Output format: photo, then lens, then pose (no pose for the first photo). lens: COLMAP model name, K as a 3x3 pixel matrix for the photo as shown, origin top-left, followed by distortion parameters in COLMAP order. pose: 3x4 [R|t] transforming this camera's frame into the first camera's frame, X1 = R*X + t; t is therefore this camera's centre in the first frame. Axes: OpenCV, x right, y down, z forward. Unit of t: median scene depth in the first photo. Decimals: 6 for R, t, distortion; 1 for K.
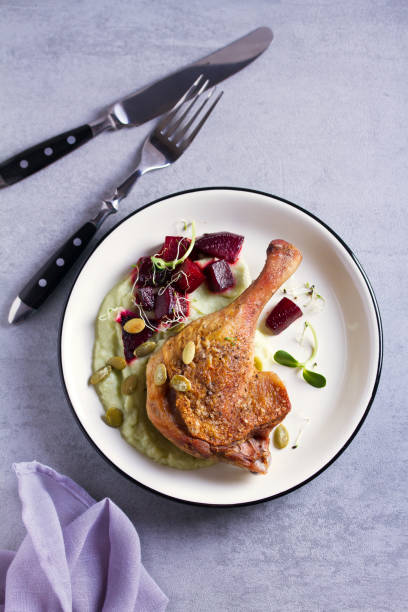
lens RADIAL K [[1948.0, 0, 204.0], [0, 1948.0, 306.0], [0, 0, 1]] dist [-0.000764, -0.394511]
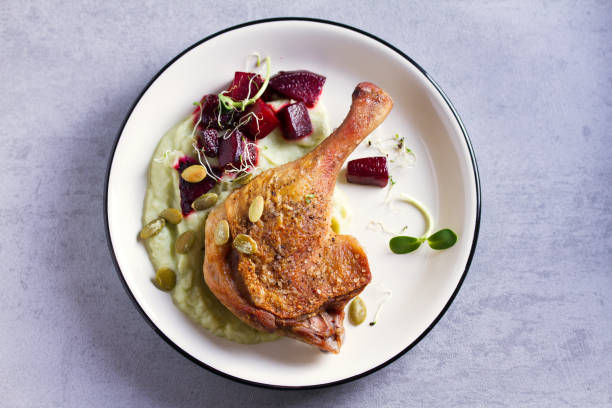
lens RADIAL K [[1948.0, 0, 306.0], [0, 1948.0, 204.0], [0, 0, 1]] dist [-0.000764, -0.394511]
pose [[0.998157, 0.051118, 0.032718, -0.014123], [-0.052151, 0.998141, 0.031538, -0.006401], [-0.031045, -0.033186, 0.998967, 0.141336]]
